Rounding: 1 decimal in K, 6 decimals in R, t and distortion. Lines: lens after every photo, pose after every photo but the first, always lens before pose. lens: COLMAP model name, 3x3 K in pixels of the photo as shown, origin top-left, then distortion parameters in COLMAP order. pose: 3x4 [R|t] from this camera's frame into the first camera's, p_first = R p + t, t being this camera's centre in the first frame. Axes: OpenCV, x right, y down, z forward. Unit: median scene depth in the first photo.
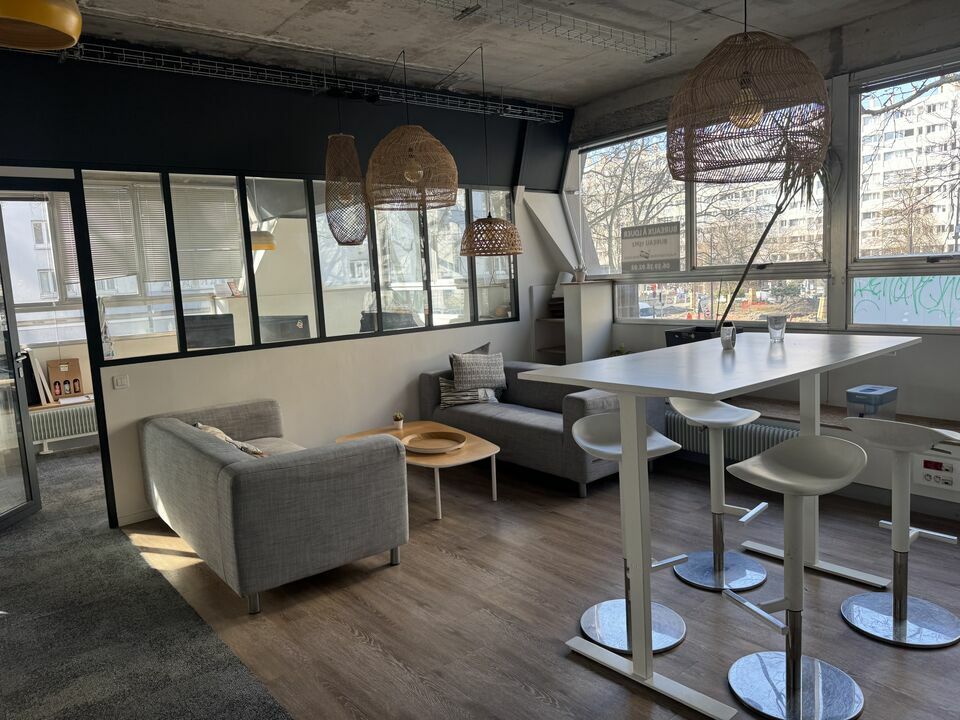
lens RADIAL K [[681.6, 0, 479.6], [0, 681.6, 358.6], [0, 0, 1]] dist [0.006778, -0.003803]
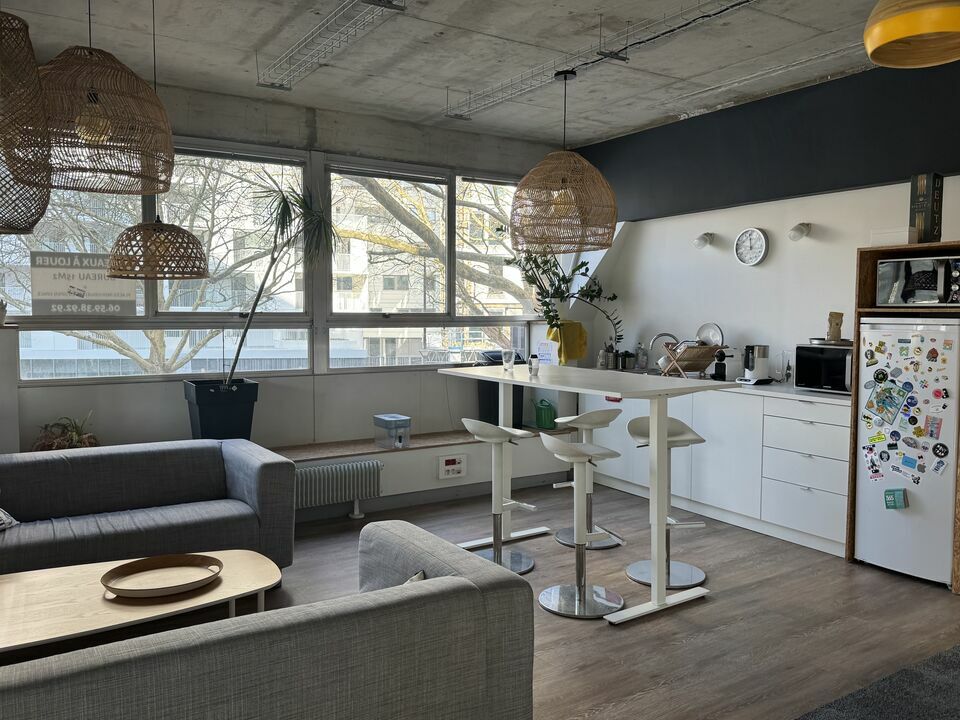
lens RADIAL K [[785.6, 0, 483.5], [0, 785.6, 361.9], [0, 0, 1]] dist [0.039013, -0.024773]
pose [[0.097697, -0.016520, 0.995079, -0.611315], [0.113899, 0.993478, 0.005311, -0.031230], [-0.988677, 0.112820, 0.098942, 0.505782]]
